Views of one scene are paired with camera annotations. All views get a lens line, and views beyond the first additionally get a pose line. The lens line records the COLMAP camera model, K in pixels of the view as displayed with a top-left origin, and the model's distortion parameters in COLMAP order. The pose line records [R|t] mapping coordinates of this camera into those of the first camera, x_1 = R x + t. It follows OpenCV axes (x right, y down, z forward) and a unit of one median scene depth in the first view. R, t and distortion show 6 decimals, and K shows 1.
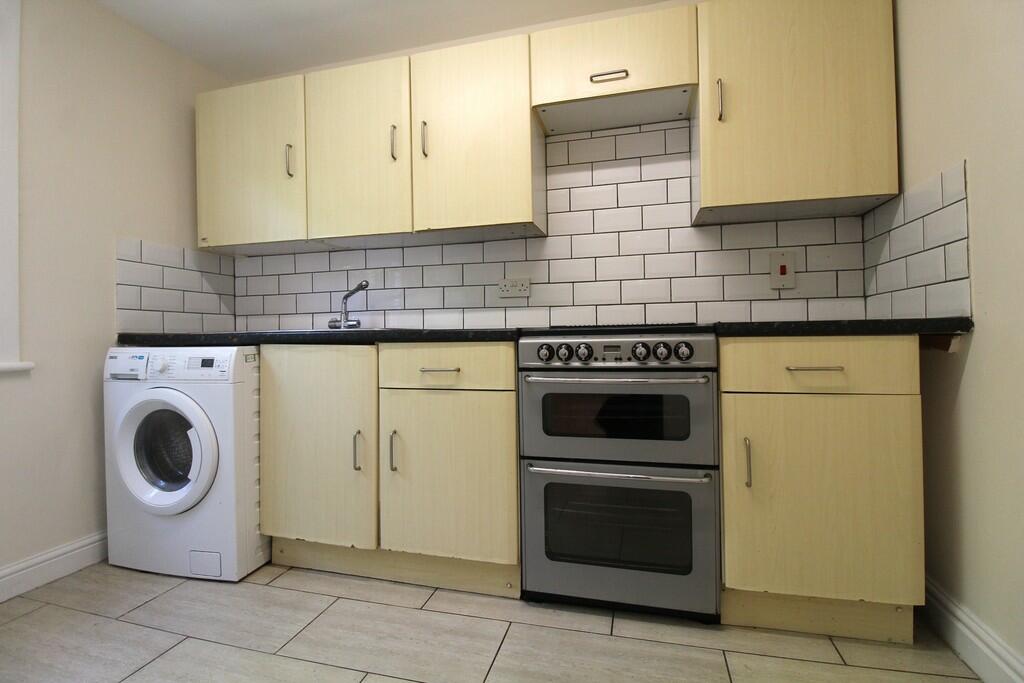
lens RADIAL K [[471.8, 0, 517.8], [0, 471.8, 335.1], [0, 0, 1]] dist [-0.014469, -0.001034]
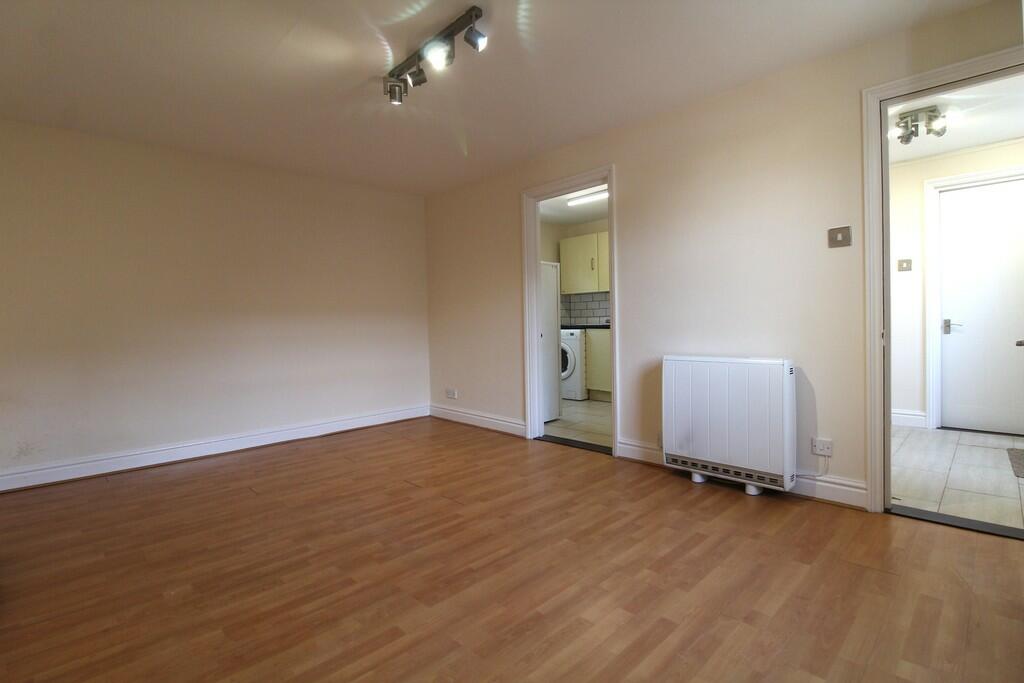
lens RADIAL K [[471.8, 0, 520.2], [0, 471.8, 333.9], [0, 0, 1]] dist [-0.014469, -0.001034]
pose [[0.854412, 0.004657, -0.519575, 0.713008], [0.008159, 0.999716, 0.022377, -0.019017], [0.519532, -0.023359, 0.854132, -1.913909]]
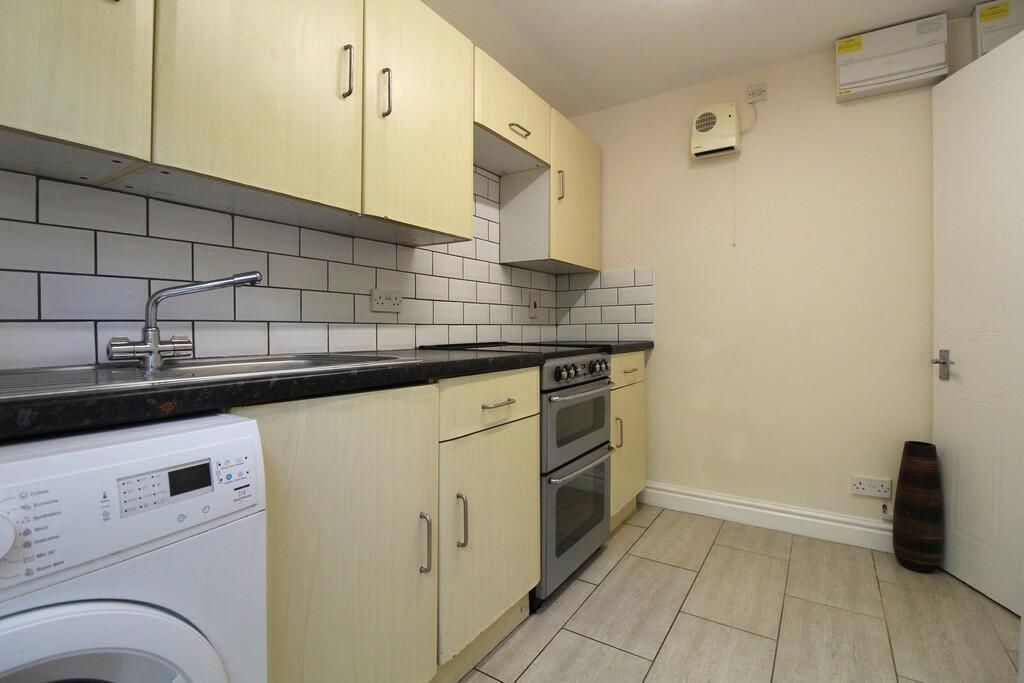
lens RADIAL K [[471.8, 0, 510.4], [0, 471.8, 335.0], [0, 0, 1]] dist [-0.014469, -0.001034]
pose [[0.326080, 0.001112, 0.945342, -0.853549], [0.001138, 0.999998, -0.001569, -0.044652], [-0.945342, 0.001588, 0.326078, 0.610150]]
